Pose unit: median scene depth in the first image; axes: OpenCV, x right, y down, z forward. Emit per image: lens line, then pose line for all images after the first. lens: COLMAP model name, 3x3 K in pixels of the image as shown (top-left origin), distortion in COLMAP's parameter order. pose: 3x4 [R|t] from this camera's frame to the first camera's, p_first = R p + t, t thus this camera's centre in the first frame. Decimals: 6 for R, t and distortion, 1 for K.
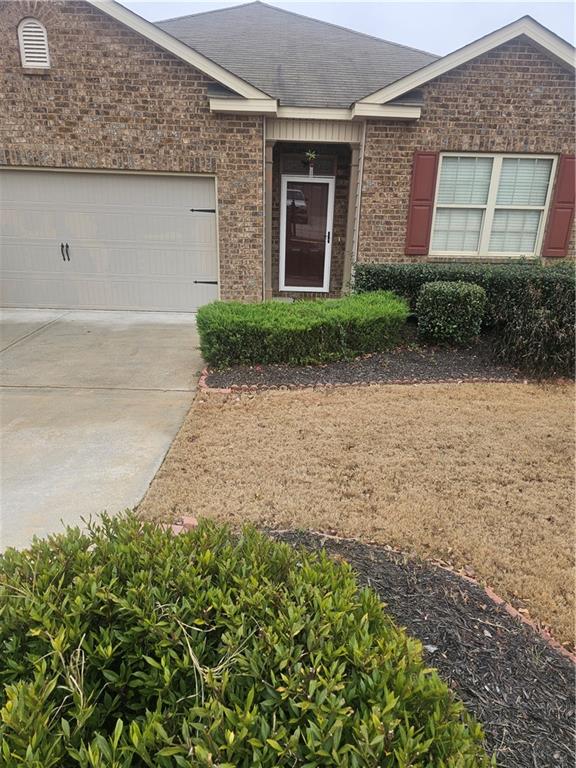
lens RADIAL K [[516.1, 0, 298.4], [0, 516.1, 381.5], [0, 0, 1]] dist [0.047026, -0.040633]
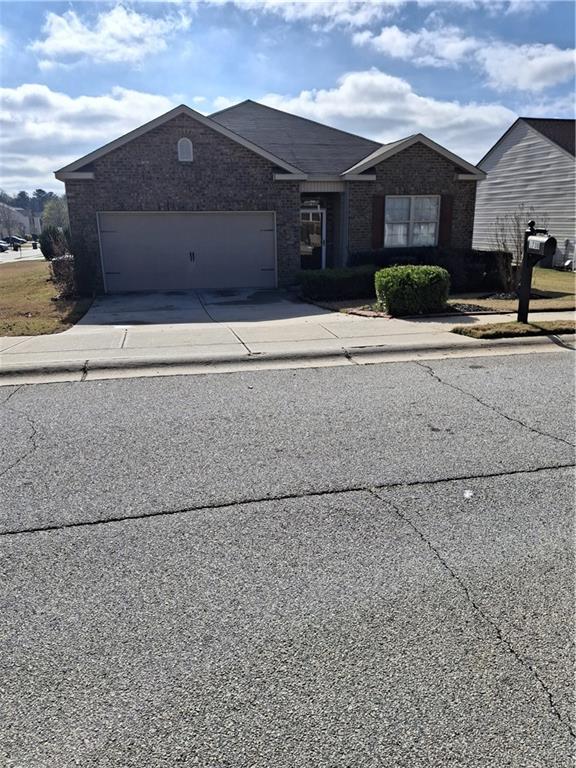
lens RADIAL K [[550.4, 0, 293.7], [0, 550.4, 397.3], [0, 0, 1]] dist [0.079003, -0.144067]
pose [[0.980672, -0.096577, 0.170163, -0.523285], [0.101642, 0.994593, -0.021290, 0.347564], [-0.167186, 0.038174, 0.985186, -1.036351]]
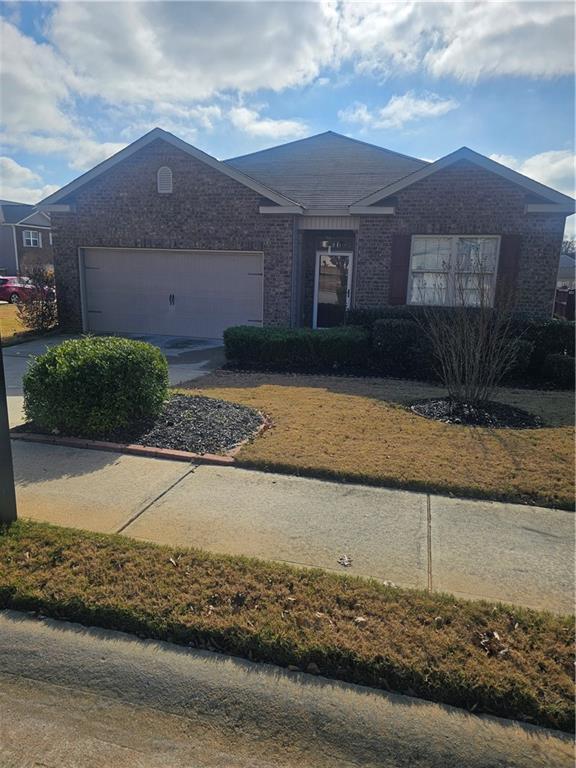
lens RADIAL K [[509.5, 0, 285.0], [0, 509.5, 374.0], [0, 0, 1]] dist [0.060217, -0.053127]
pose [[0.962328, 0.053030, -0.266670, 0.340048], [-0.090241, 0.987493, -0.129279, 0.158389], [0.256479, 0.148474, 0.955078, -0.397251]]
